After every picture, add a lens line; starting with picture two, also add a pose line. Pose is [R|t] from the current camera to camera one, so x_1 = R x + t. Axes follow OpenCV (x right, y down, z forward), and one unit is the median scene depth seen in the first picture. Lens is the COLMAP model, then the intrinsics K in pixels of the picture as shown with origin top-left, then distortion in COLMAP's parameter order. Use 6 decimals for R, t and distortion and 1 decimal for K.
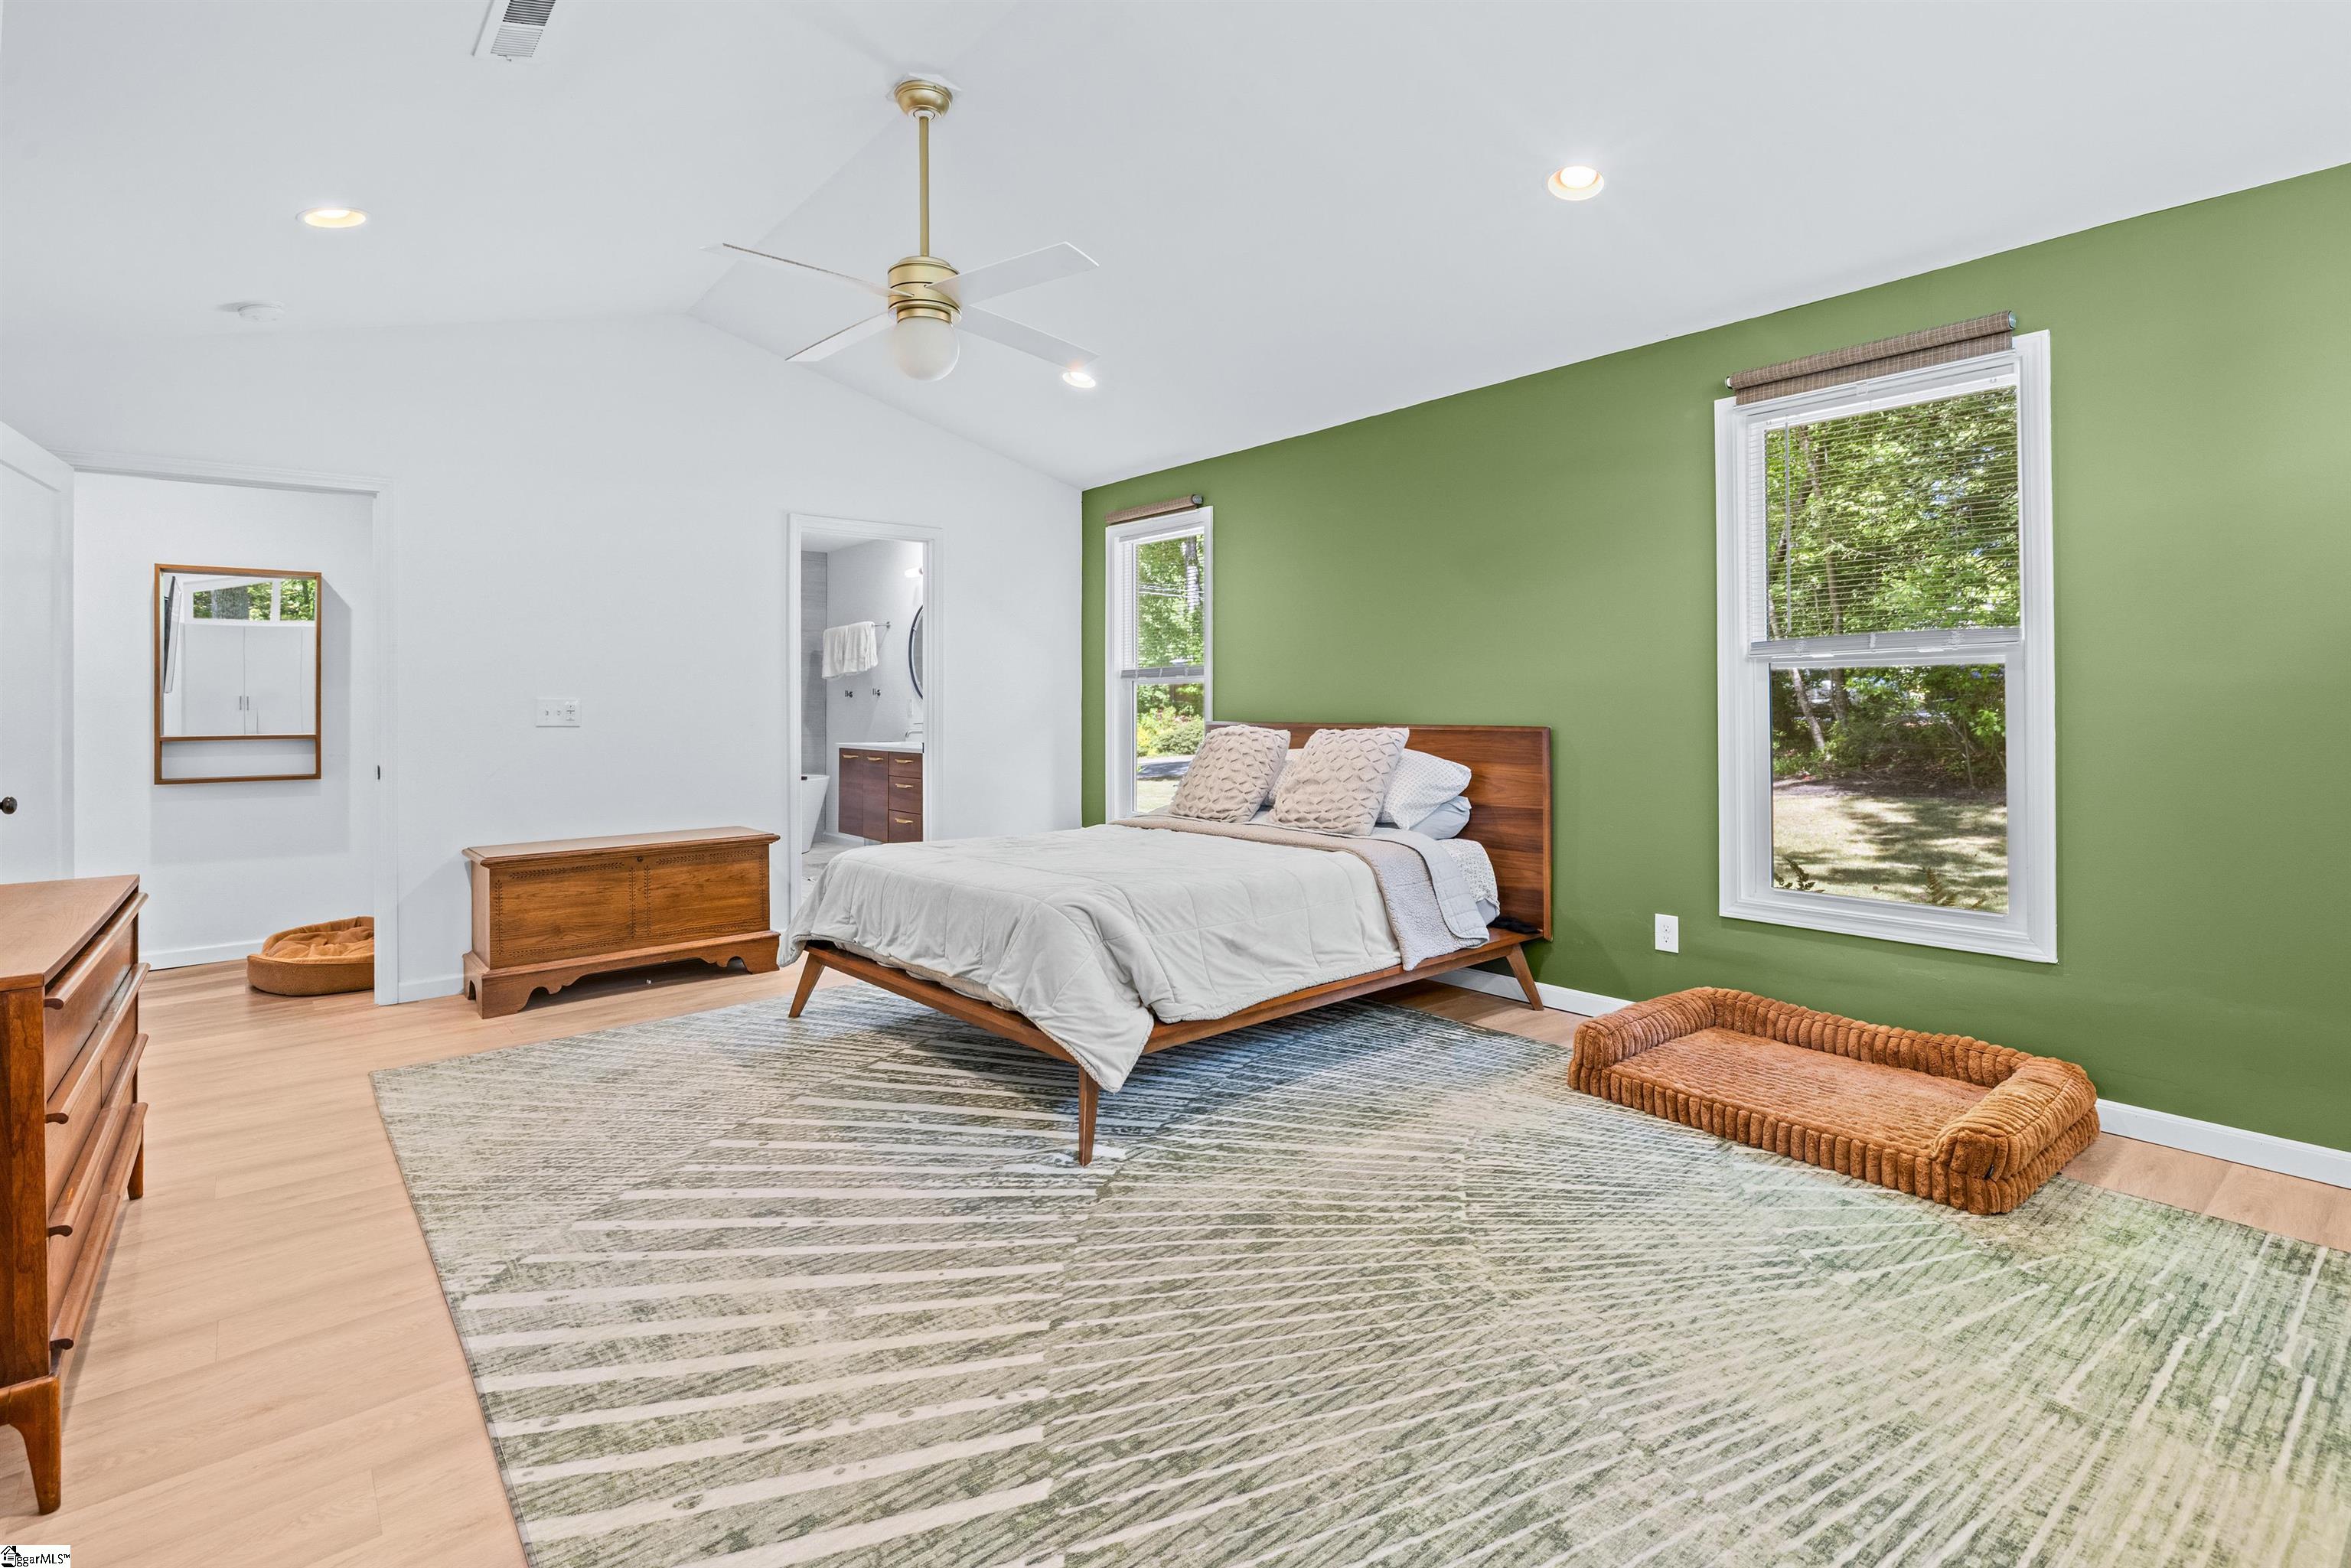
lens RADIAL K [[1105.2, 0, 1177.6], [0, 1105.2, 701.3], [0, 0, 1]] dist [-0.002803, -0.000607]
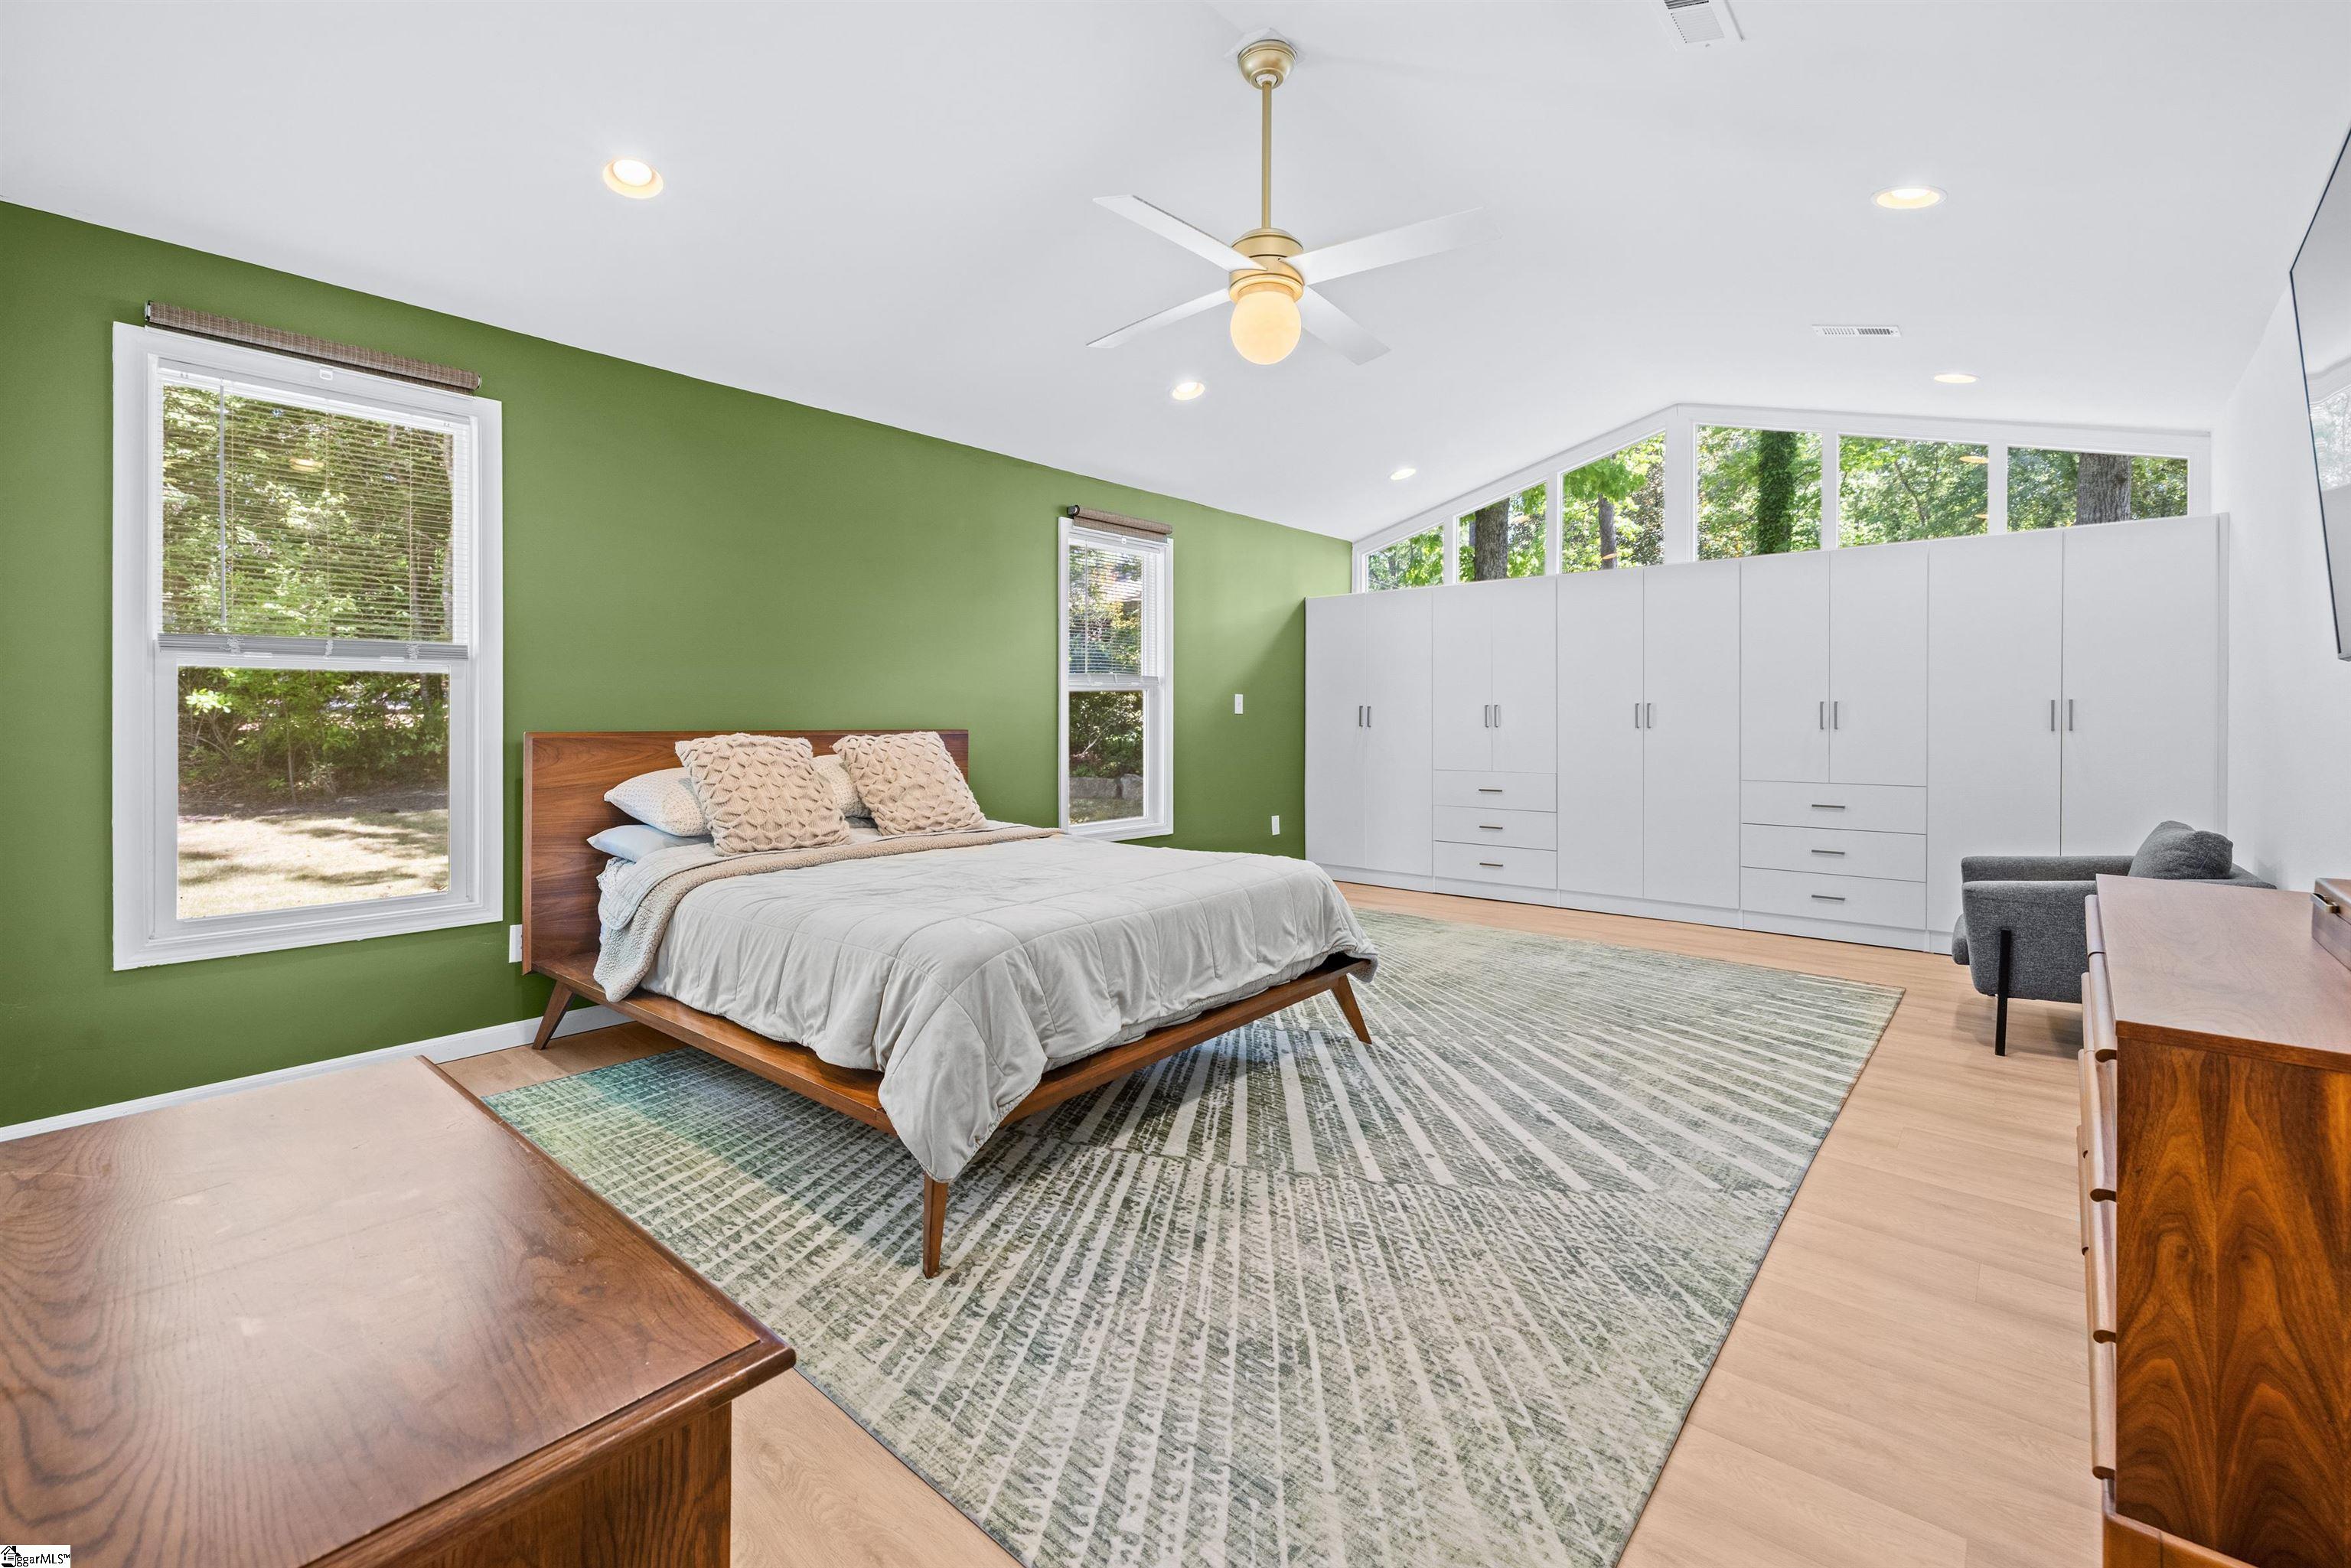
lens RADIAL K [[1023.7, 0, 1139.9], [0, 1023.7, 779.5], [0, 0, 1]] dist [-0.000449, 0.000151]
pose [[-0.151289, -0.055835, 0.986911, -1.274718], [-0.004819, 0.998433, 0.055748, 0.020049], [-0.988478, 0.003678, -0.151321, 1.461553]]
